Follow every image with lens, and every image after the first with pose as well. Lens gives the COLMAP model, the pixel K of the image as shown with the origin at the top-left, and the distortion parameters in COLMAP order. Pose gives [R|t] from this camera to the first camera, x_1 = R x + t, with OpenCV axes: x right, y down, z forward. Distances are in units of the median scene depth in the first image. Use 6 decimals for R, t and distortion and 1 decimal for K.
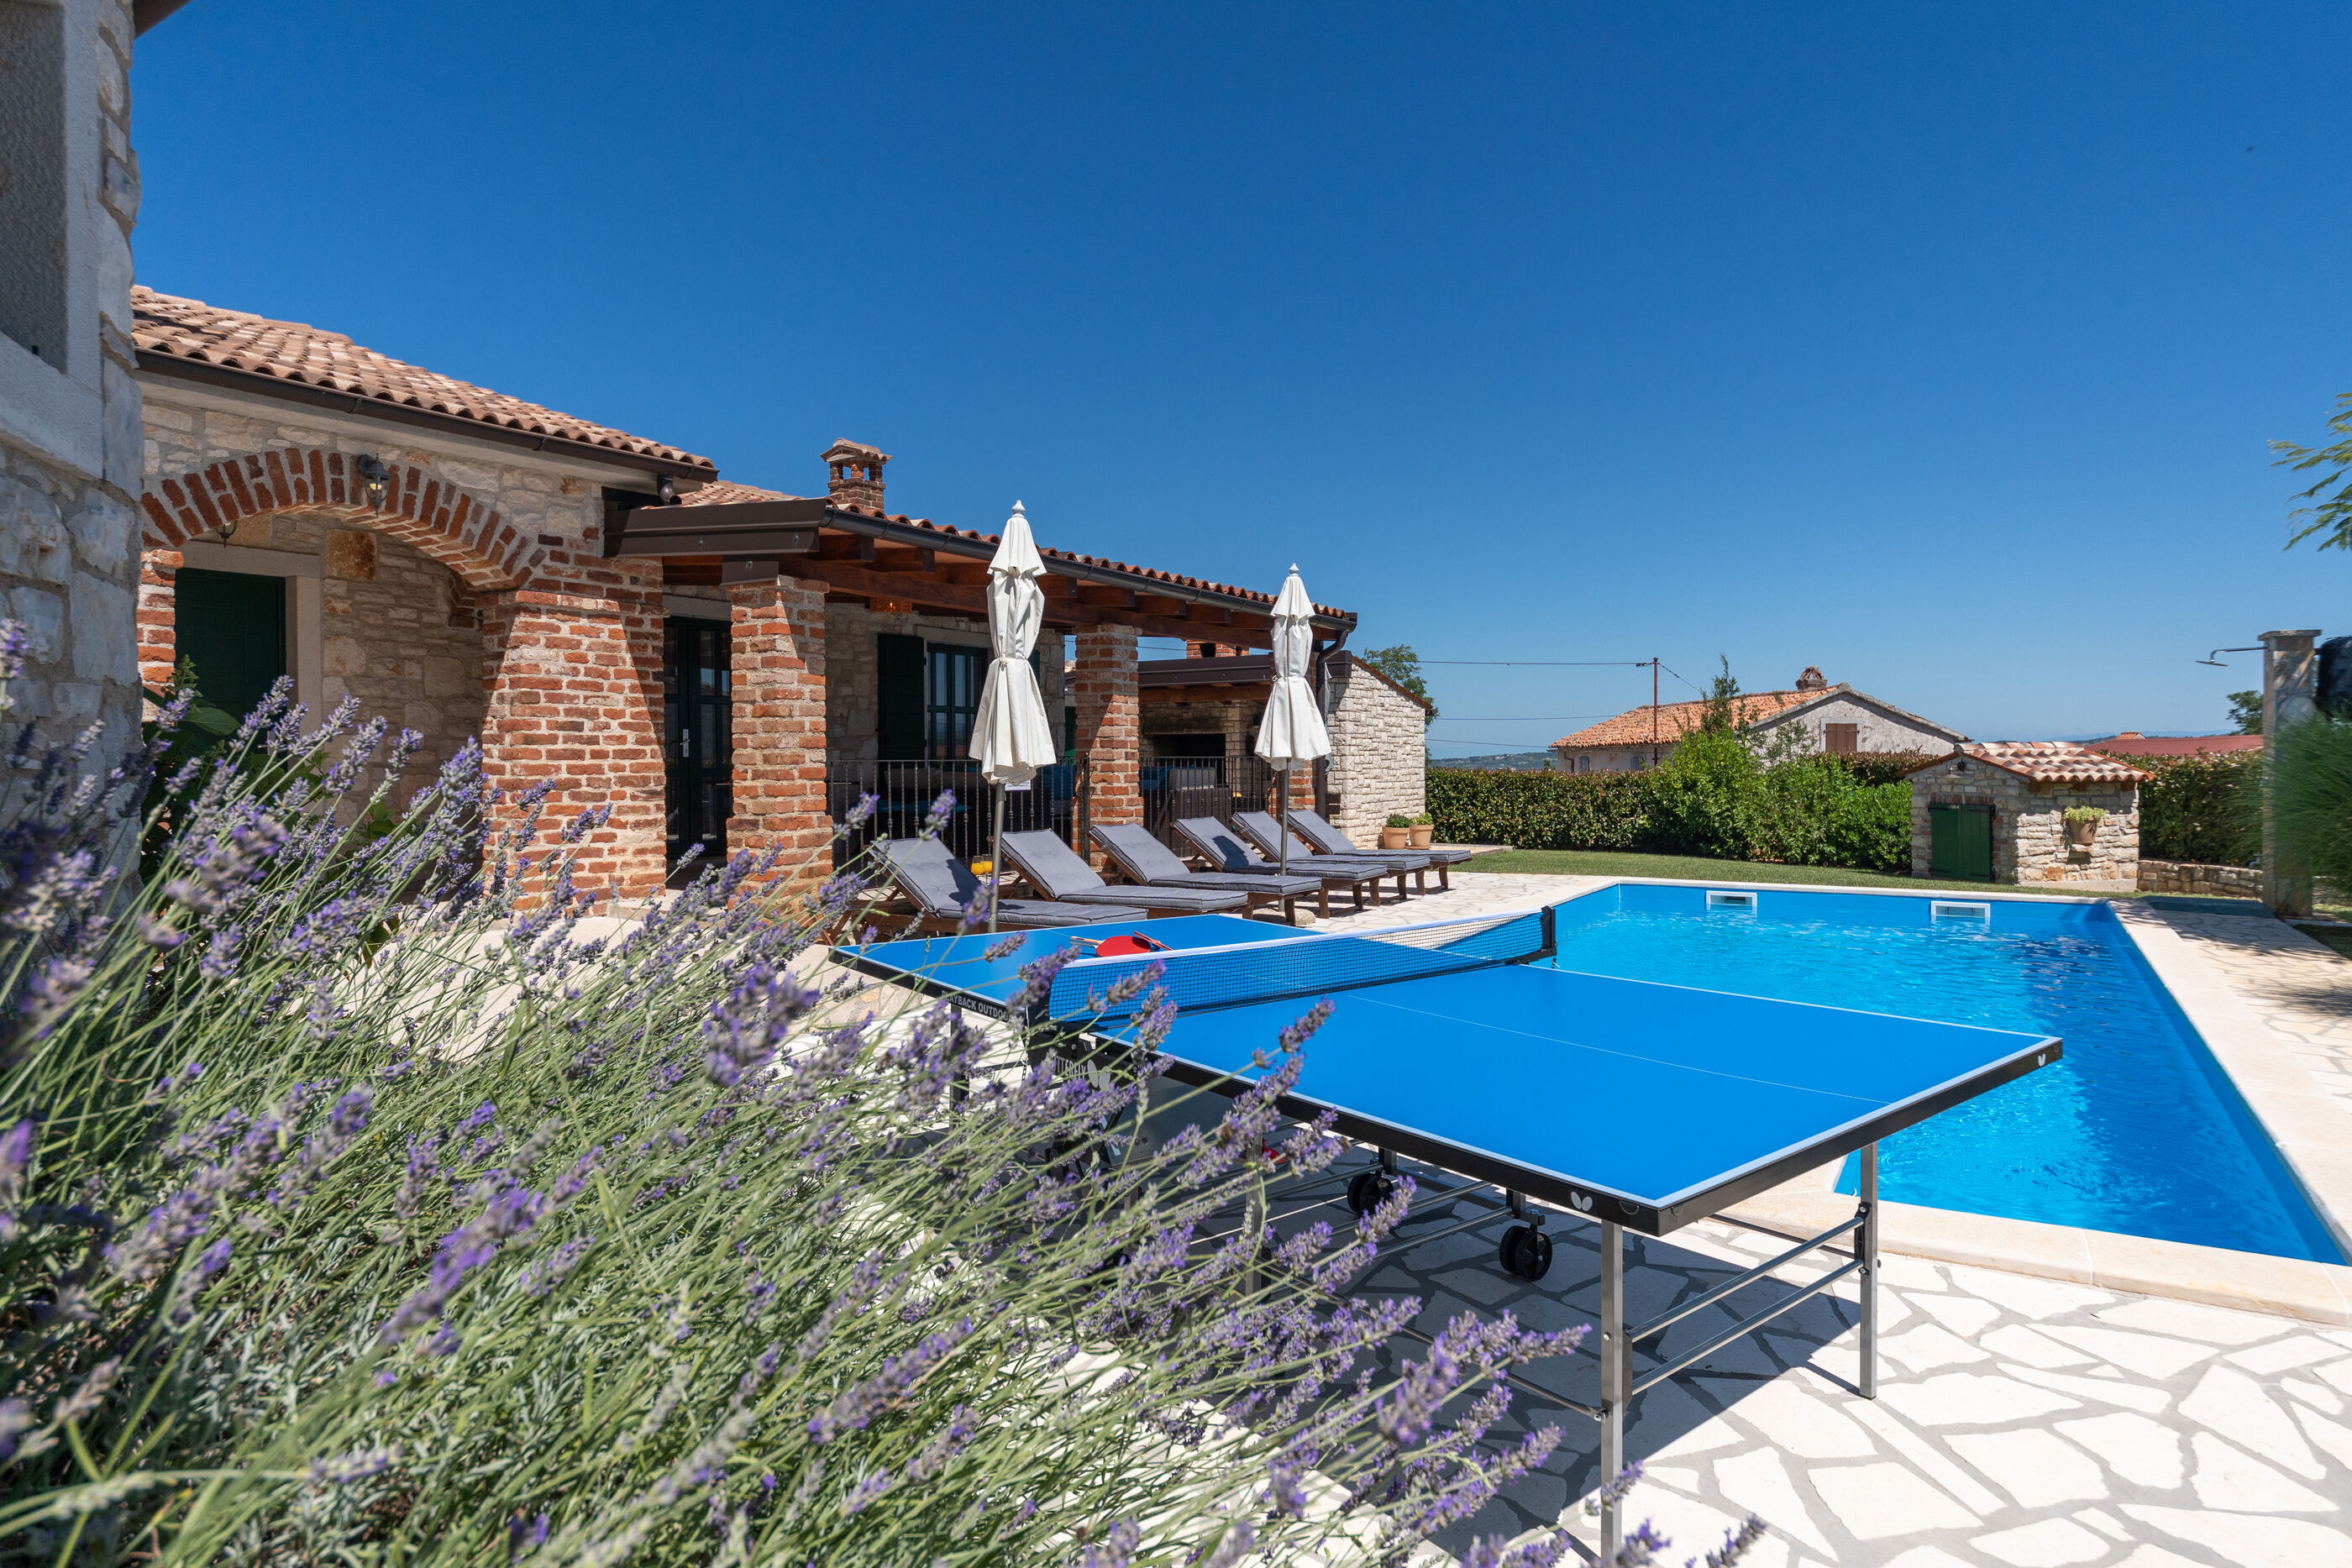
lens RADIAL K [[1300.3, 0, 1167.4], [0, 1300.3, 779.3], [0, 0, 1]] dist [-0.004014, -0.005499]
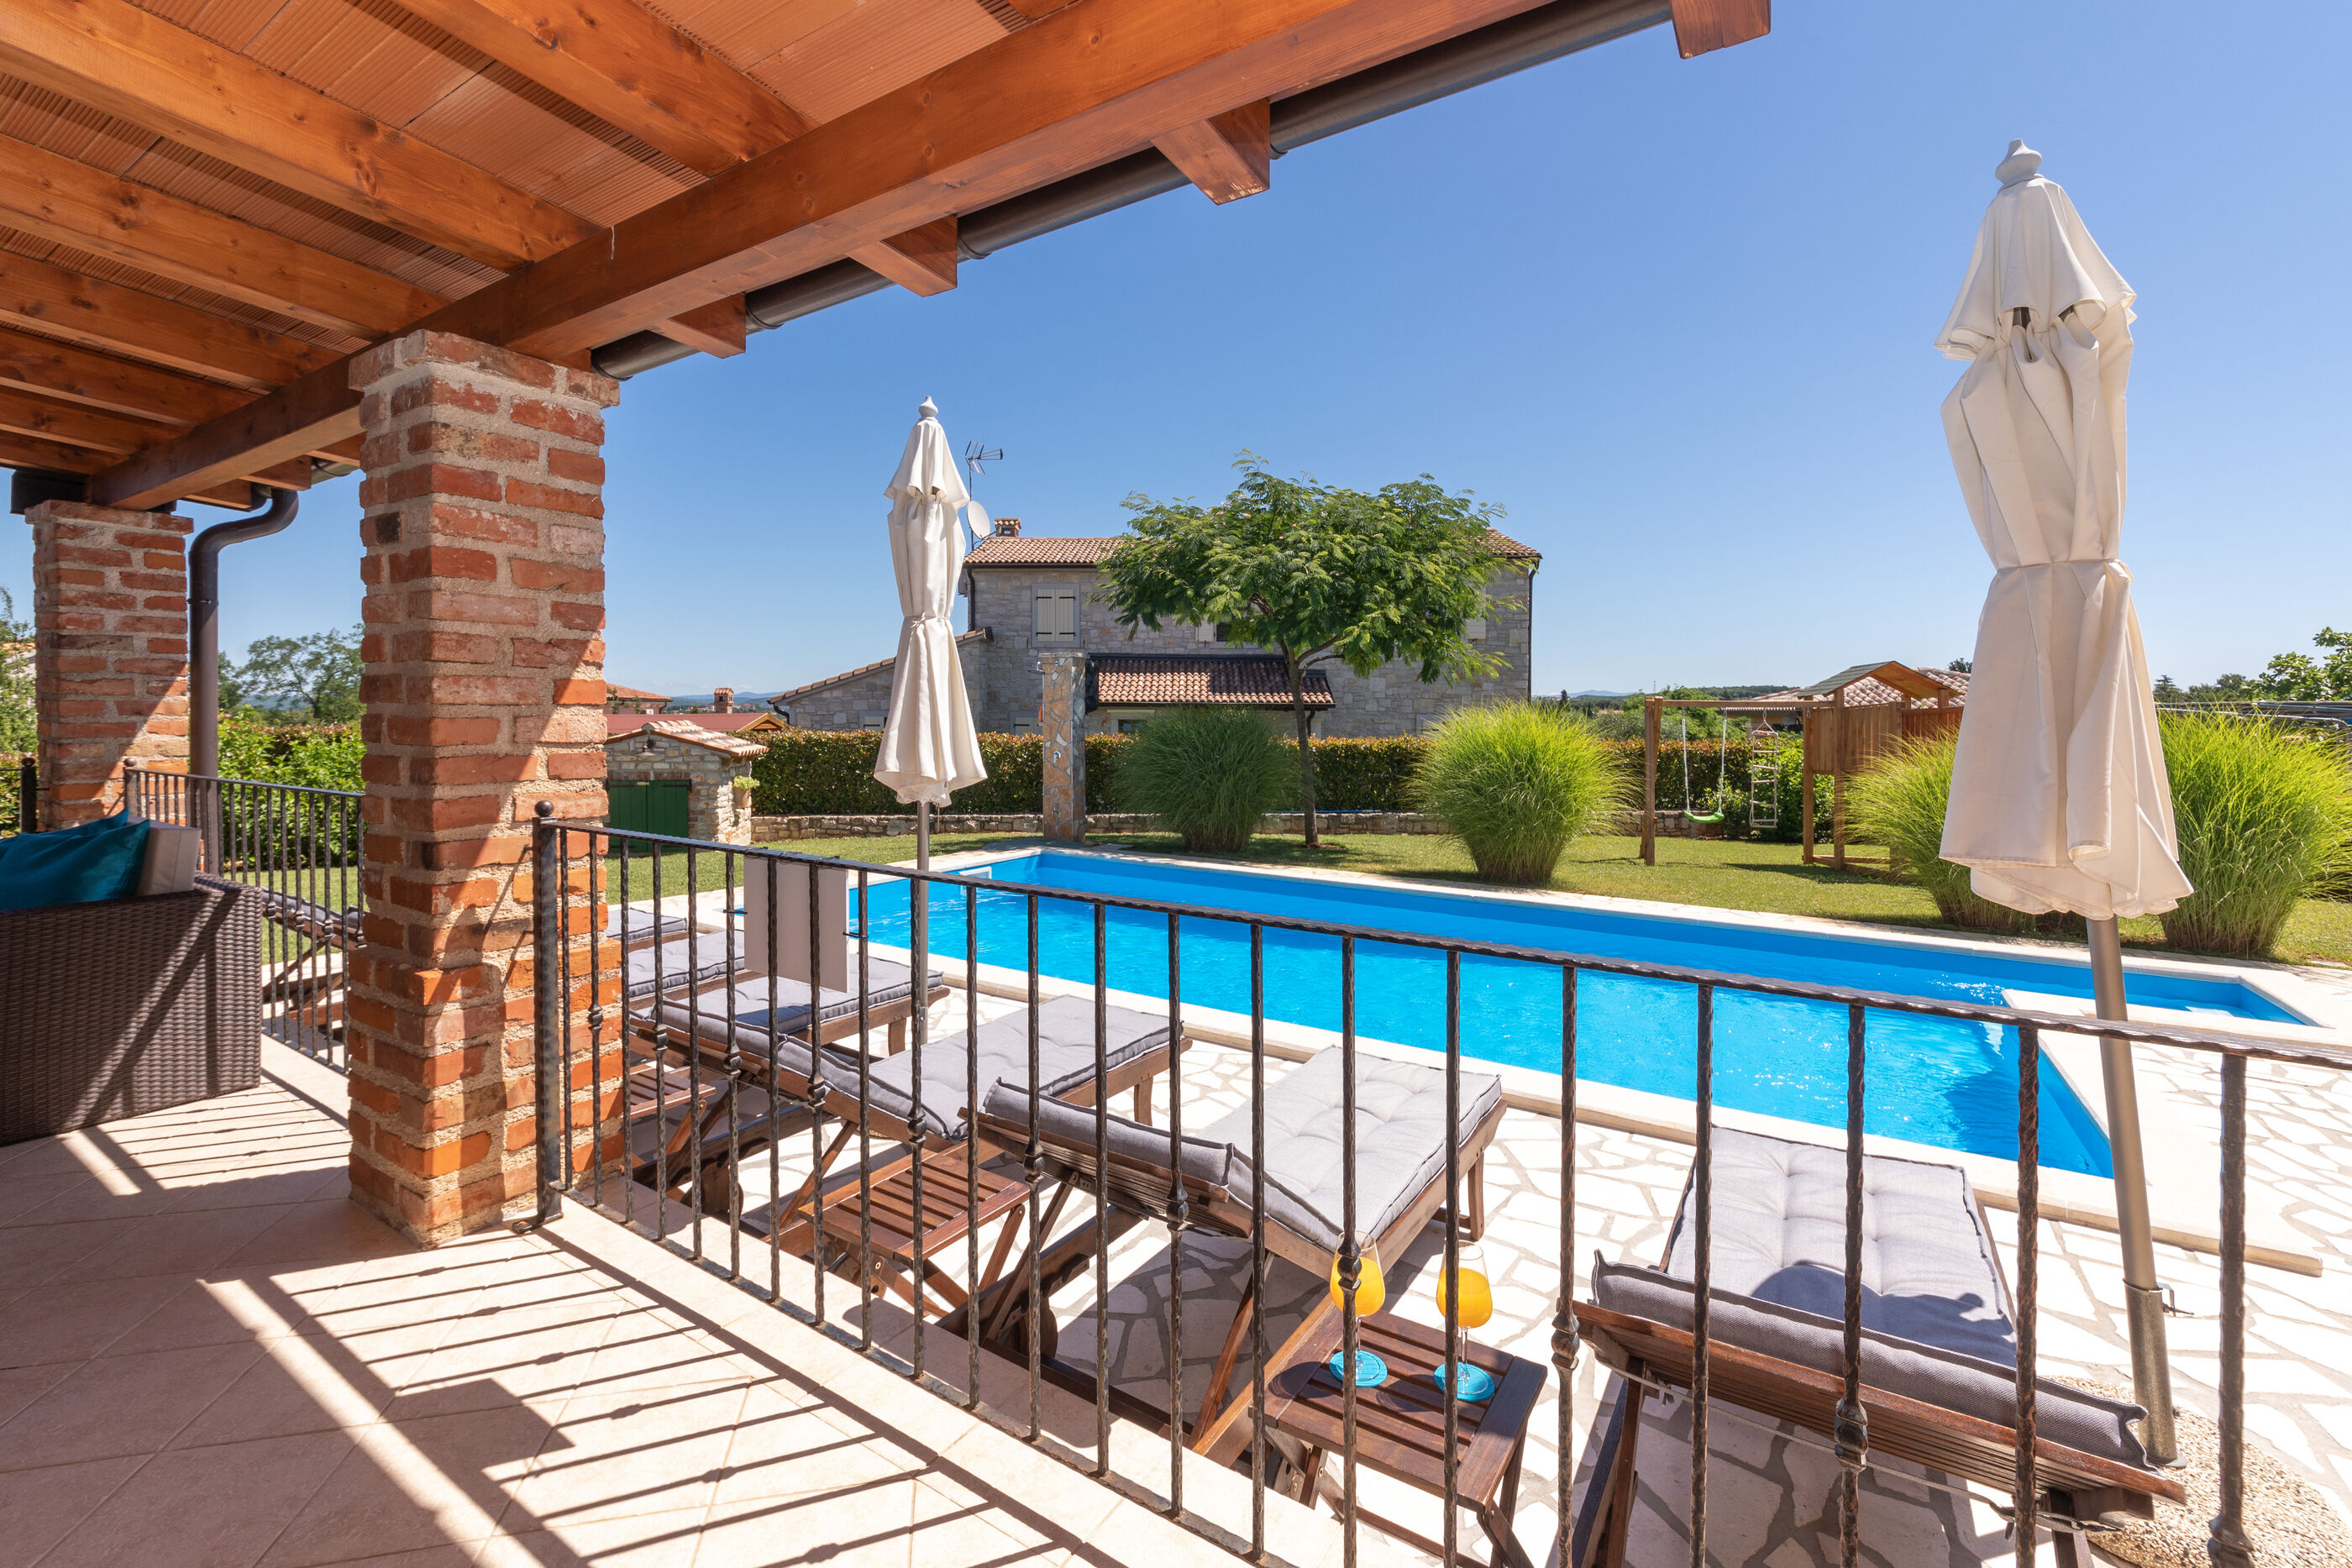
lens RADIAL K [[1009.6, 0, 1162.8], [0, 1009.6, 732.8], [0, 0, 1]] dist [-0.002275, -0.000820]
pose [[0.011620, -0.014083, 0.999833, -0.354358], [0.013480, 0.999812, 0.013926, -0.045698], [-0.999842, 0.013316, 0.011807, 1.085430]]
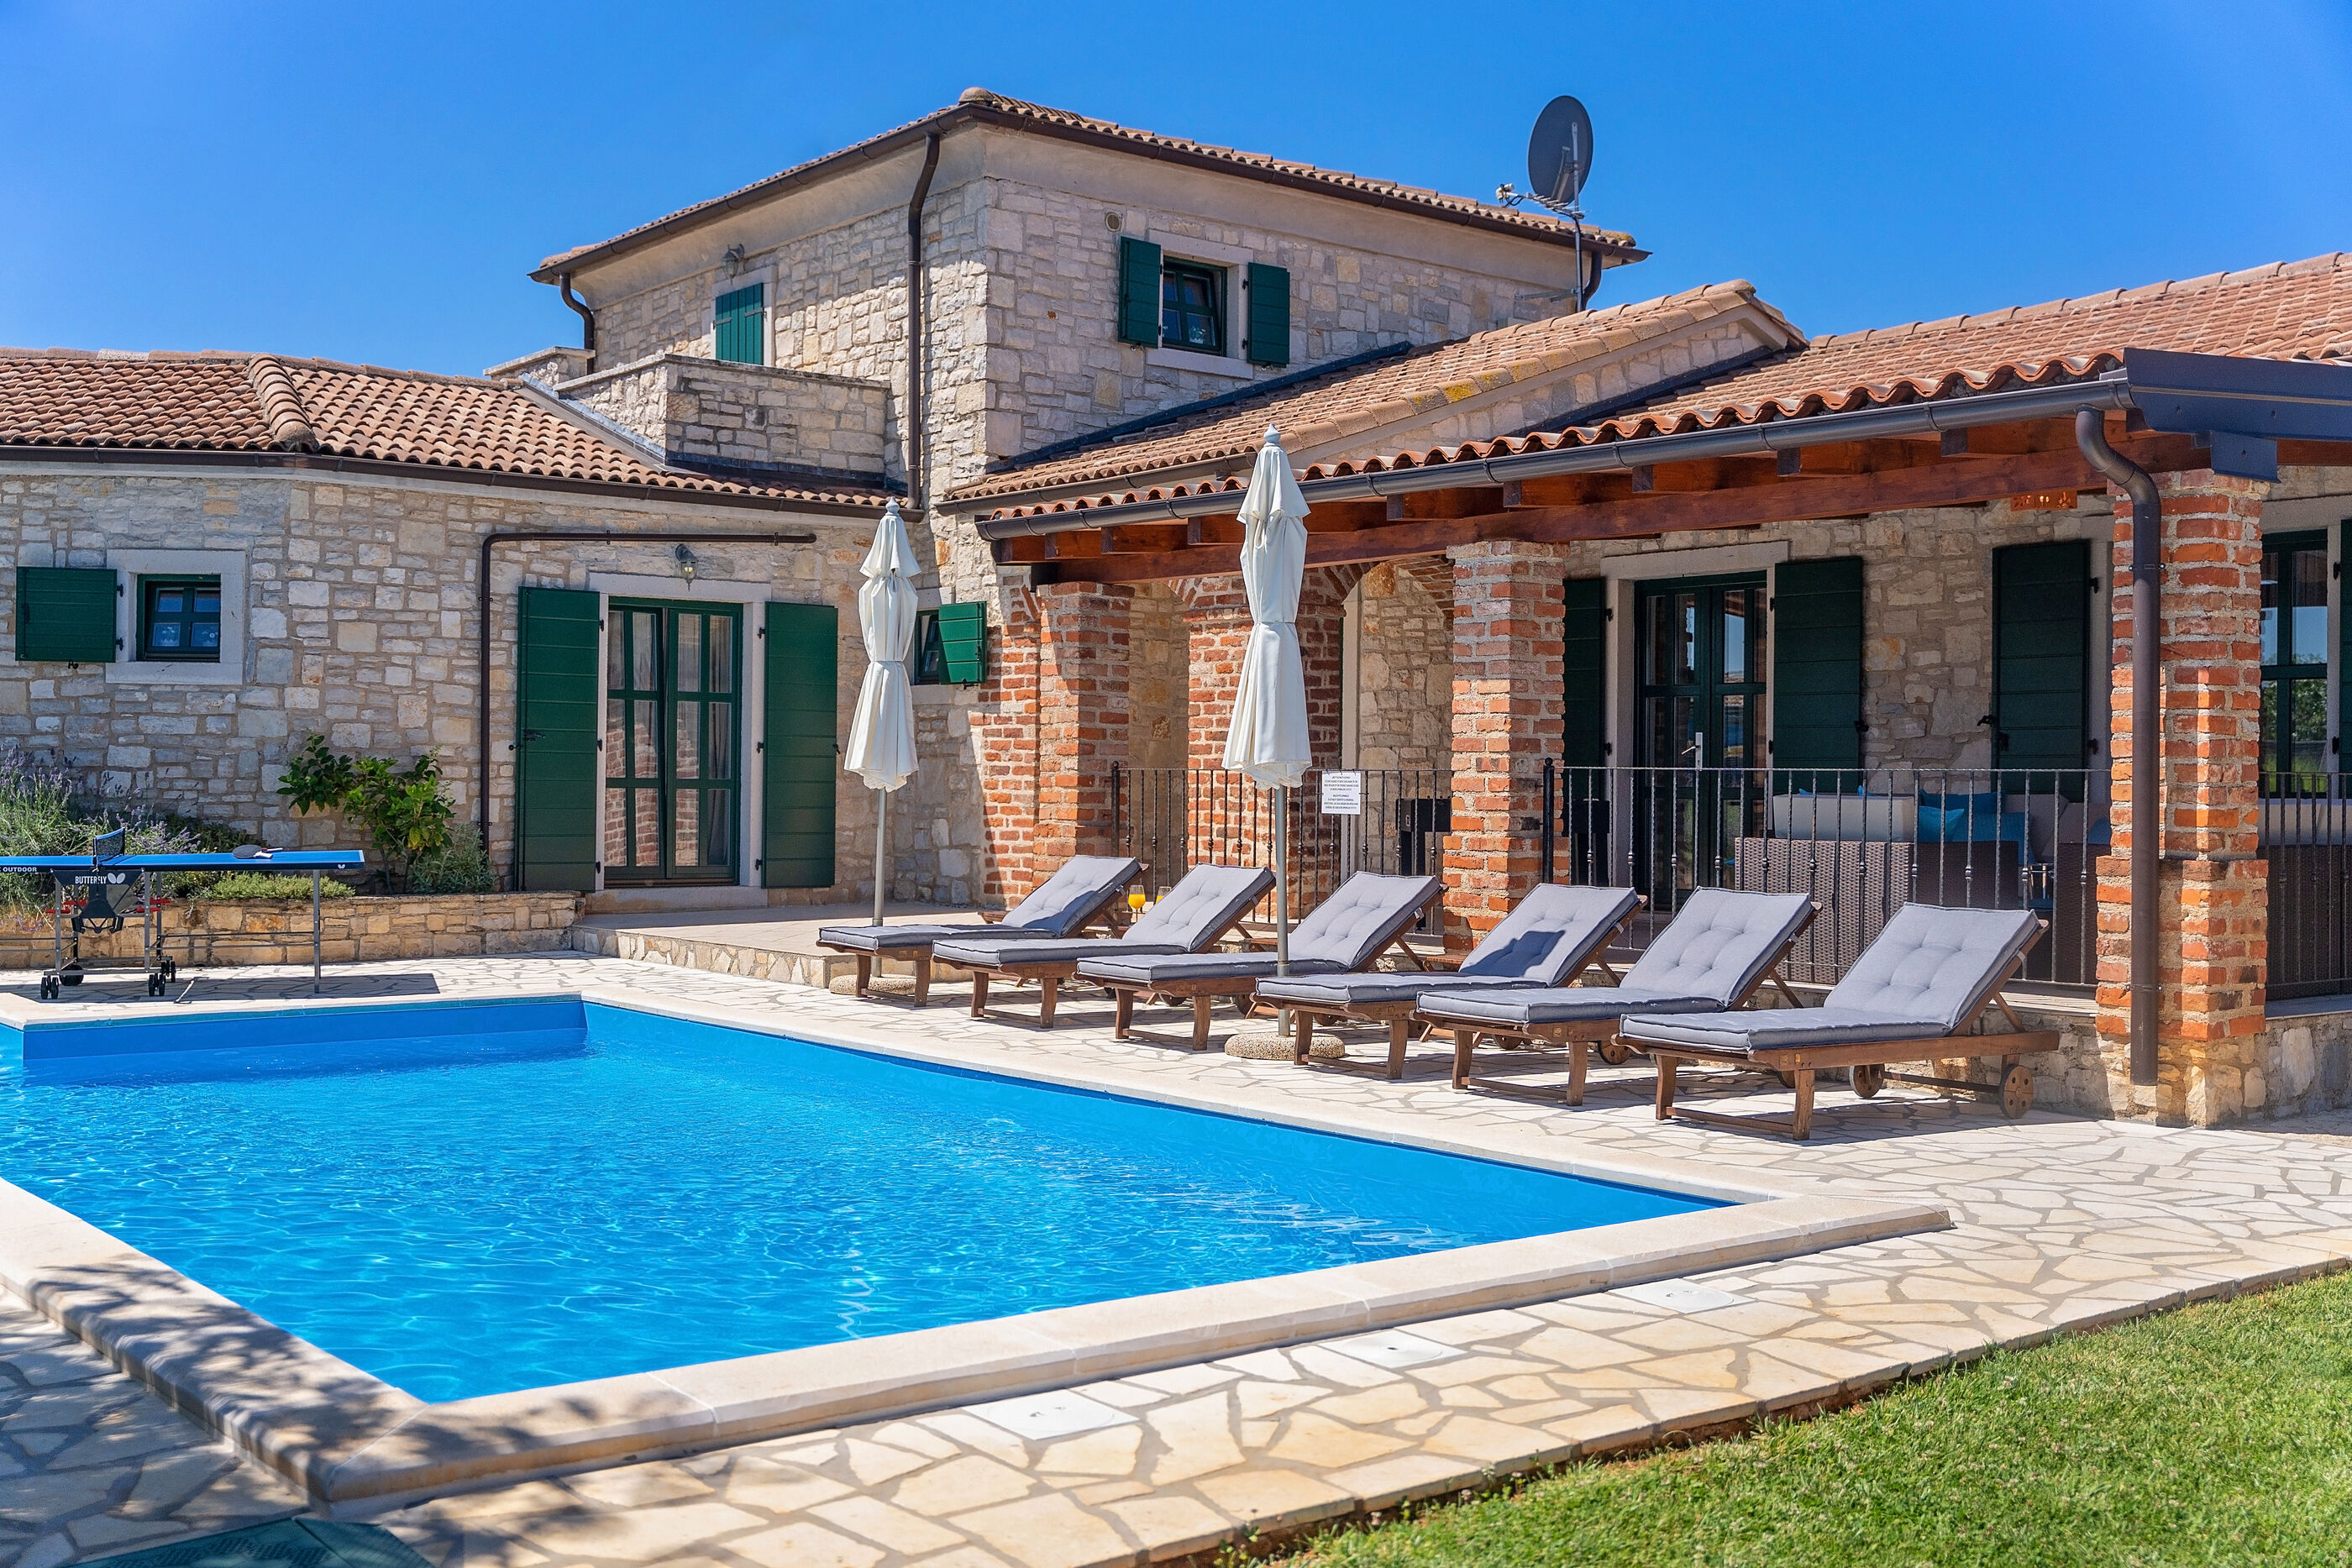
lens RADIAL K [[2471.7, 0, 1166.5], [0, 2471.7, 787.1], [0, 0, 1]] dist [0.012608, 0.000000]
pose [[-0.334734, 0.001669, -0.942311, 1.356026], [-0.026190, 0.999596, 0.011074, -0.021030], [0.941948, 0.028386, -0.334555, 1.583121]]
